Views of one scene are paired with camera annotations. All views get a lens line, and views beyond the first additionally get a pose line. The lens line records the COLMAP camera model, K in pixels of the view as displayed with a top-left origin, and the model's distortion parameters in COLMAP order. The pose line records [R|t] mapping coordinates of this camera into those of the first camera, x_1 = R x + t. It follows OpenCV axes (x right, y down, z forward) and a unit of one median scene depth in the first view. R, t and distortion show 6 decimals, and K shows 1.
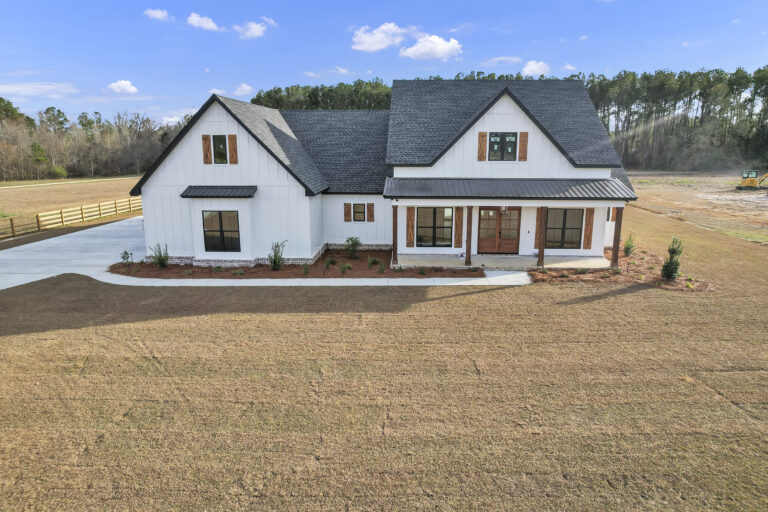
lens RADIAL K [[496.3, 0, 385.2], [0, 496.3, 257.8], [0, 0, 1]] dist [-0.087768, 0.085391]
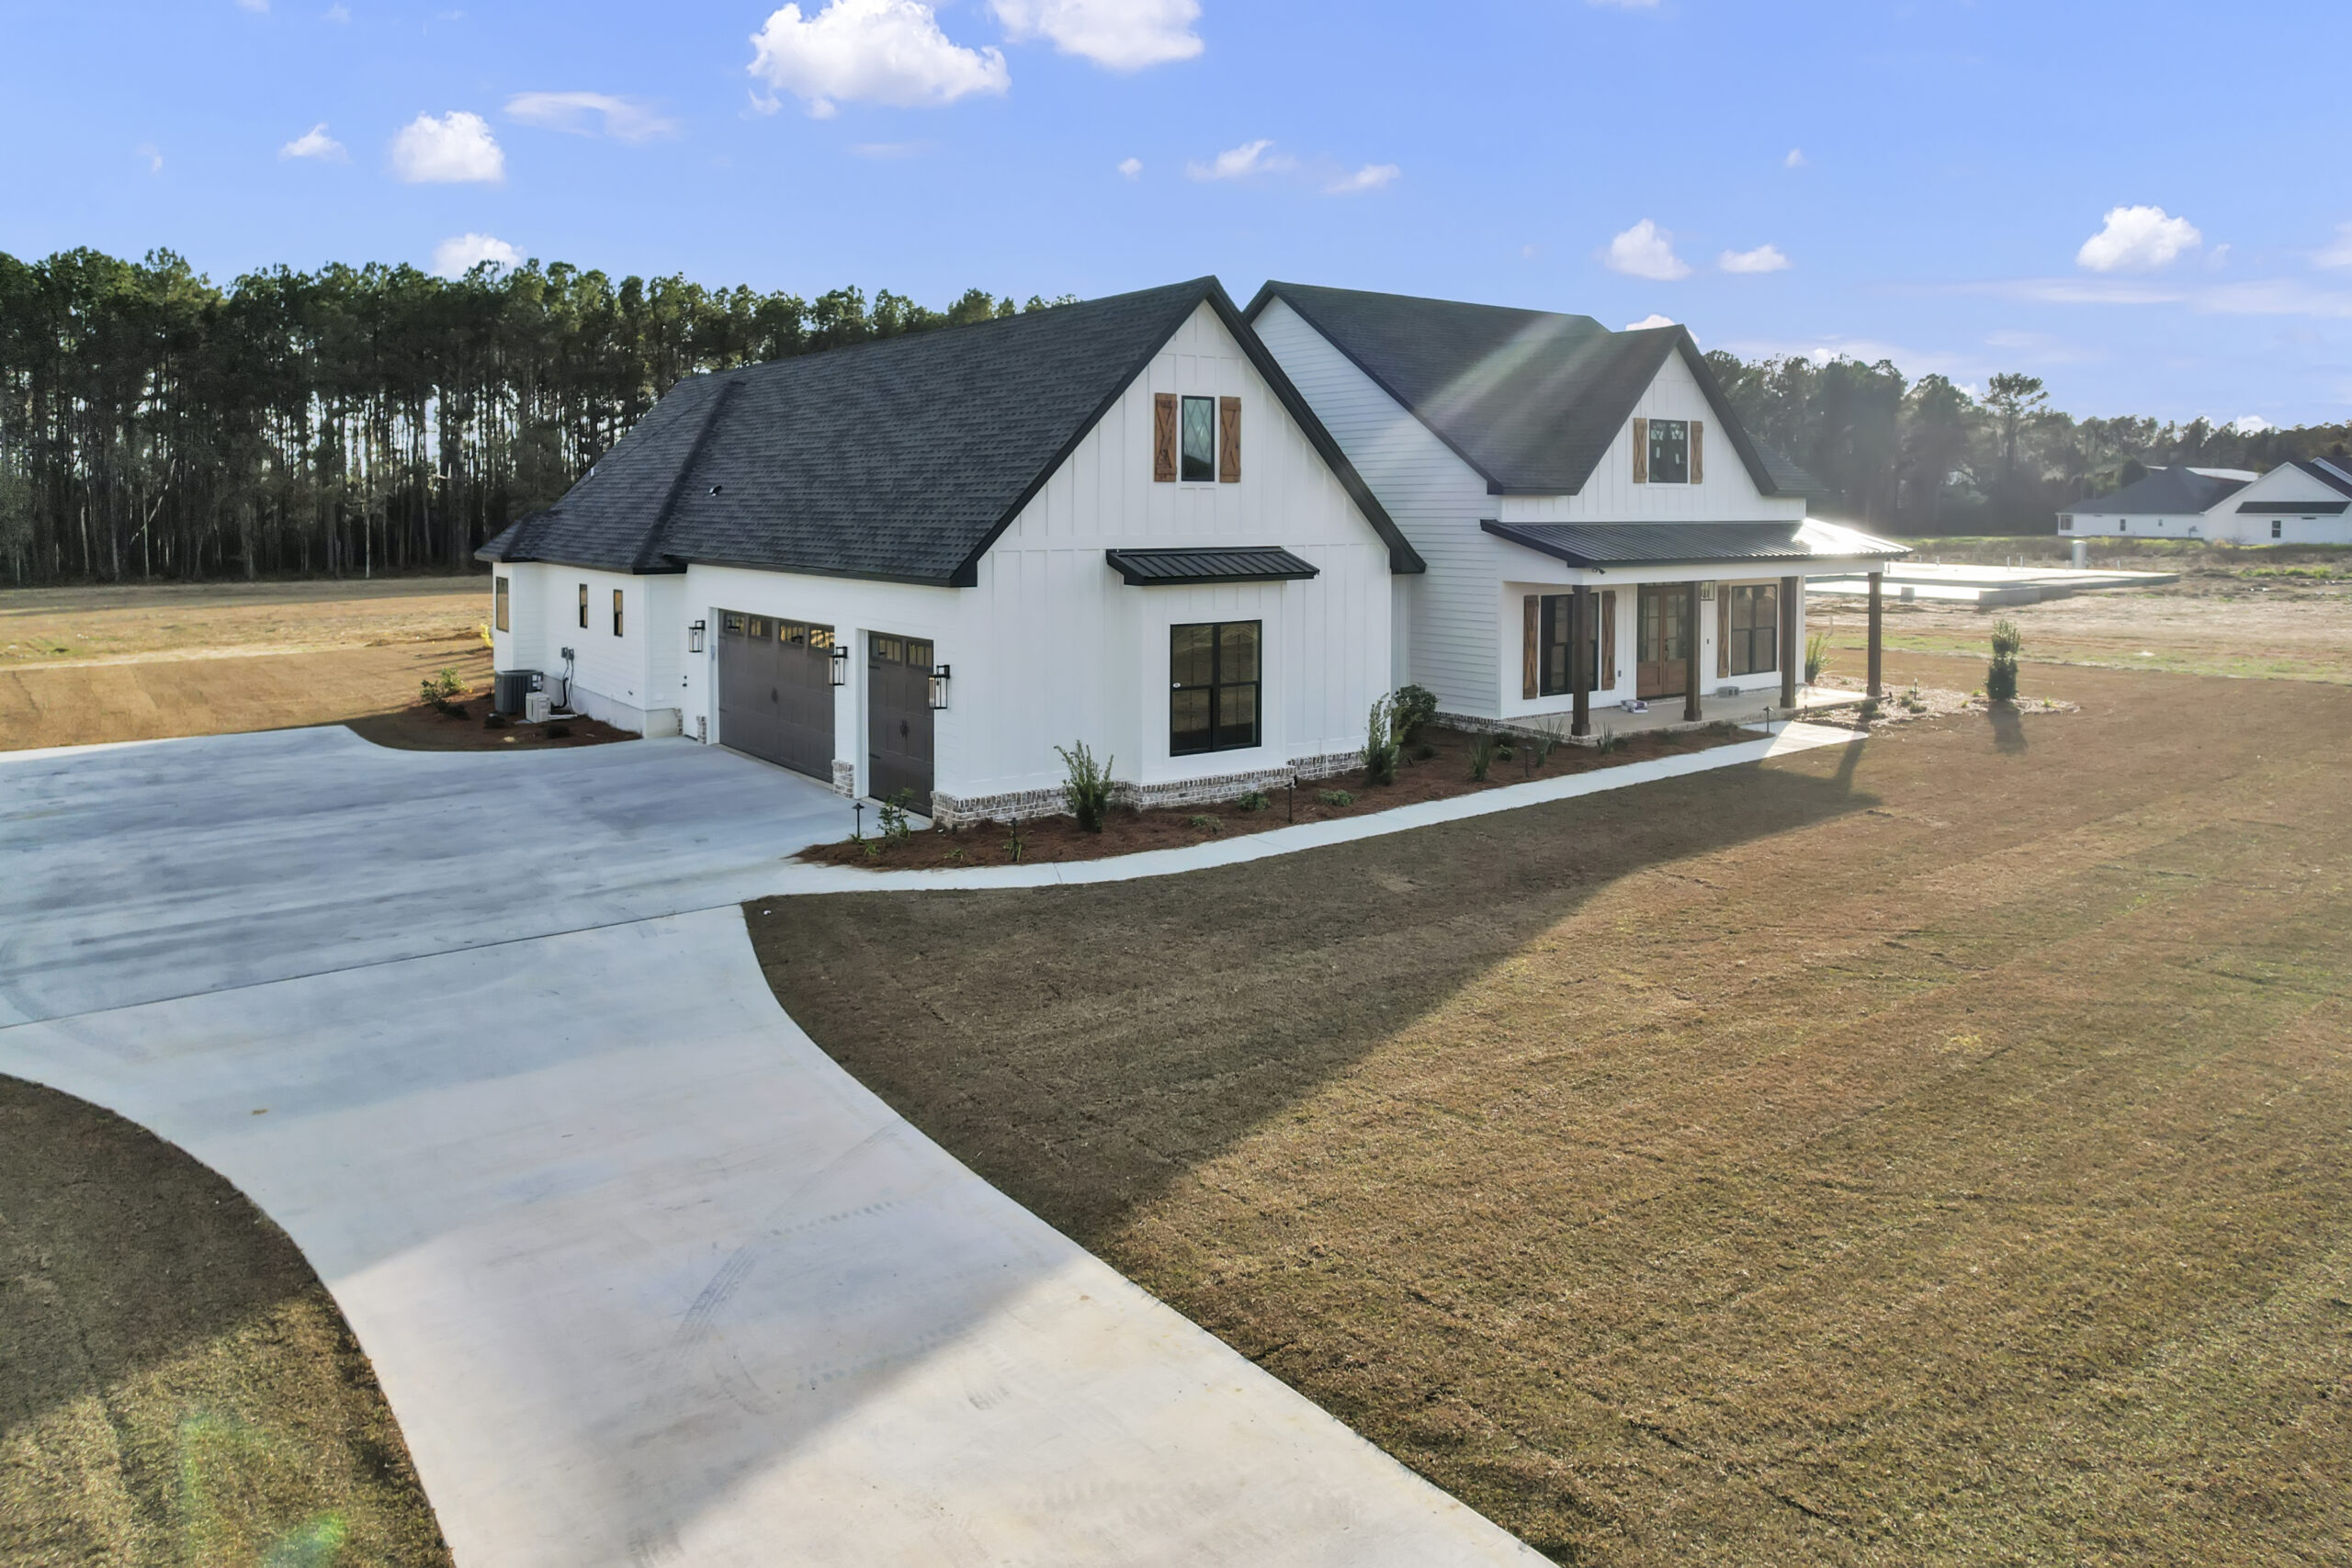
lens RADIAL K [[1570.7, 0, 1180.1], [0, 1570.7, 519.4], [0, 0, 1]] dist [-0.010171, -0.056236]
pose [[0.770430, -0.004576, 0.637508, -1.012143], [0.140069, 0.976756, -0.162262, 0.002884], [-0.621947, 0.214306, 0.753163, 0.217095]]
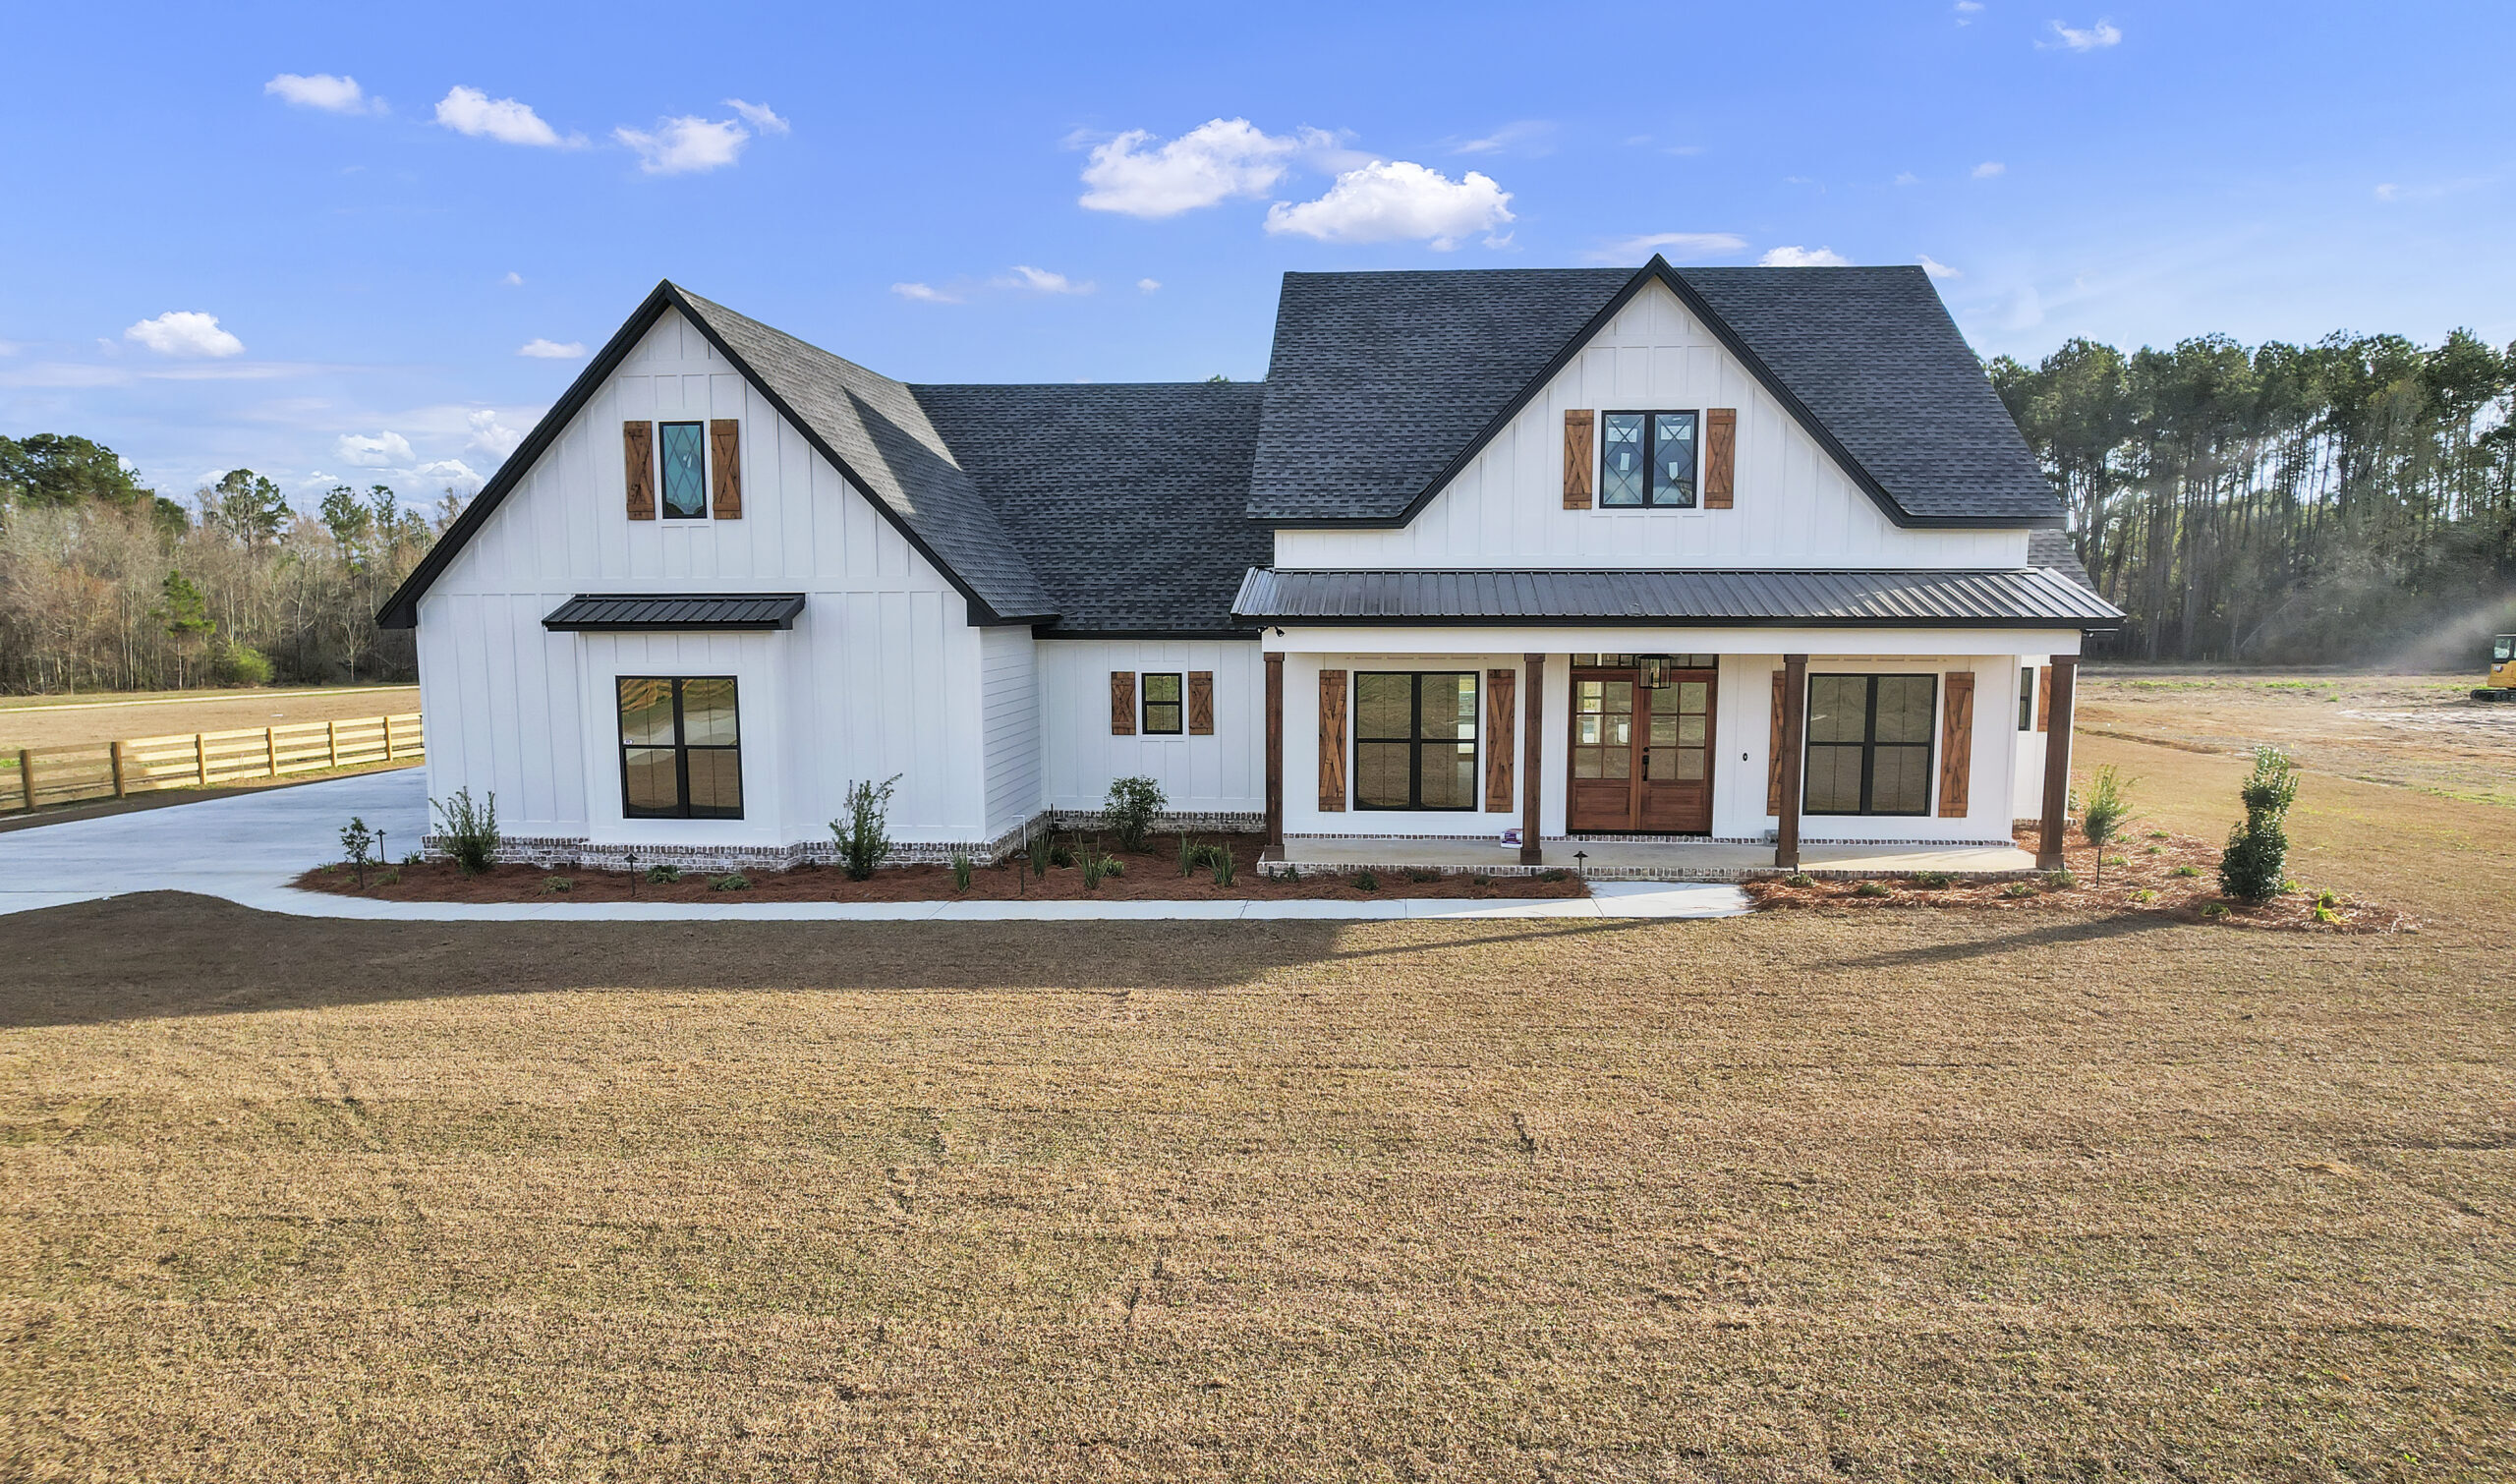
lens RADIAL K [[1623.8, 0, 1262.9], [0, 1623.8, 849.2], [0, 0, 1]] dist [-0.085909, 0.081870]
pose [[0.999628, 0.003703, -0.027019, 0.037938], [-0.005732, 0.997139, -0.075379, 0.076203], [0.026662, 0.075506, 0.996789, 0.065877]]
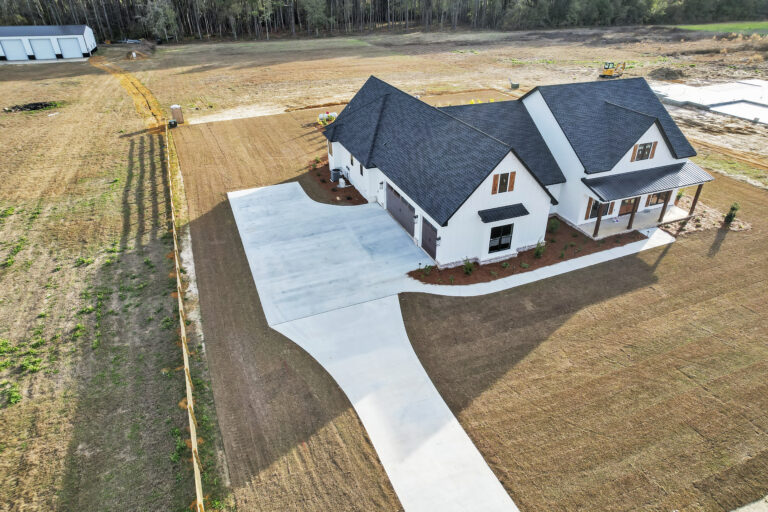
lens RADIAL K [[496.3, 0, 385.2], [0, 496.3, 257.8], [0, 0, 1]] dist [-0.087768, 0.085391]
pose [[0.903470, -0.219831, 0.367989, -1.169410], [0.095773, 0.940303, 0.326585, -0.497427], [-0.417815, -0.259817, 0.870589, -0.105338]]
